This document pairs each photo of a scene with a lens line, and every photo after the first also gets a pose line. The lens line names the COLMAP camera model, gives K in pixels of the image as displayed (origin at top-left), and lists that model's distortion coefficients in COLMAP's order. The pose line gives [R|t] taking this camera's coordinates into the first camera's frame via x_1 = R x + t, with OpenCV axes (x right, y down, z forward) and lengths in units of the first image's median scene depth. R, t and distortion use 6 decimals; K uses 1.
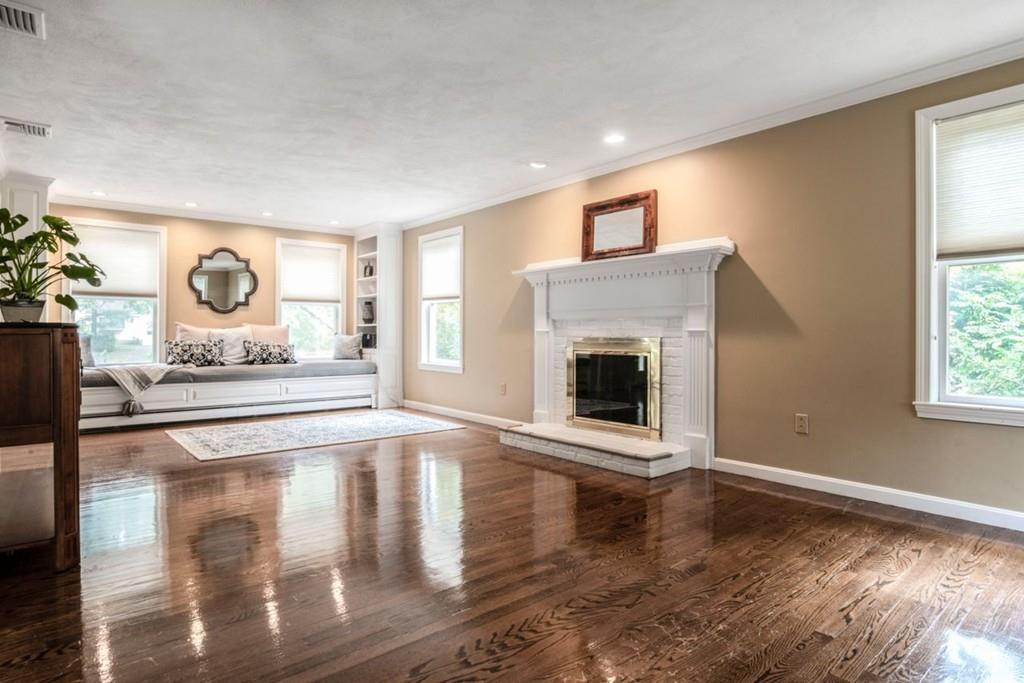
lens RADIAL K [[531.7, 0, 511.0], [0, 531.7, 336.1], [0, 0, 1]] dist [-0.023459, 0.001753]
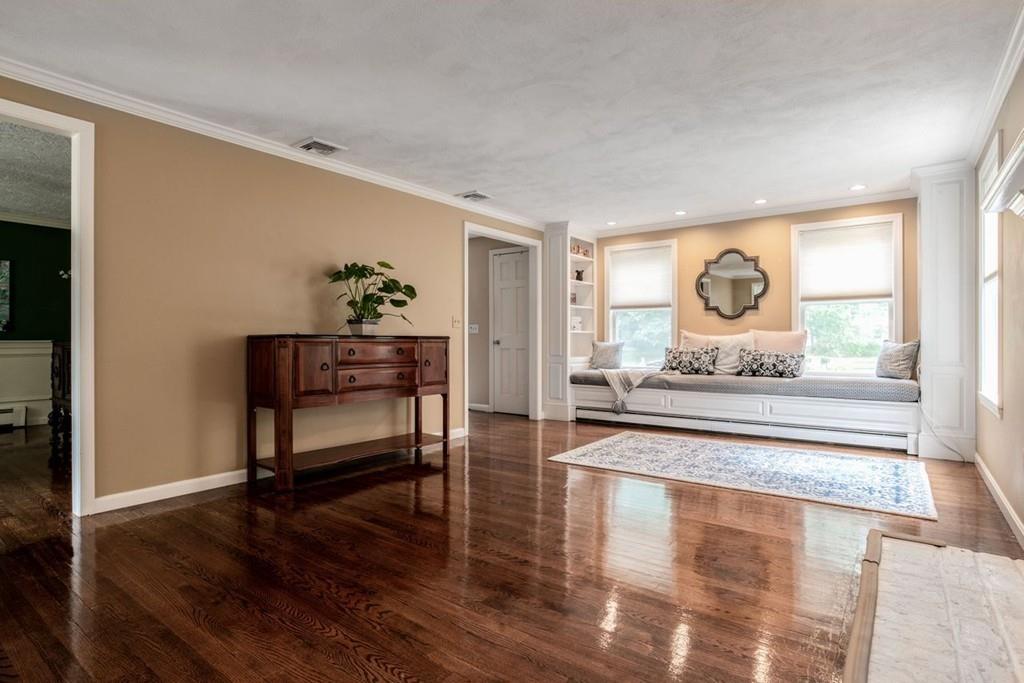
lens RADIAL K [[531.7, 0, 510.9], [0, 531.7, 343.3], [0, 0, 1]] dist [-0.023459, 0.001753]
pose [[0.252936, 0.003417, -0.967477, 0.270904], [-0.003707, 0.999990, 0.002563, -0.001556], [0.967476, 0.002938, 0.252946, 0.400367]]
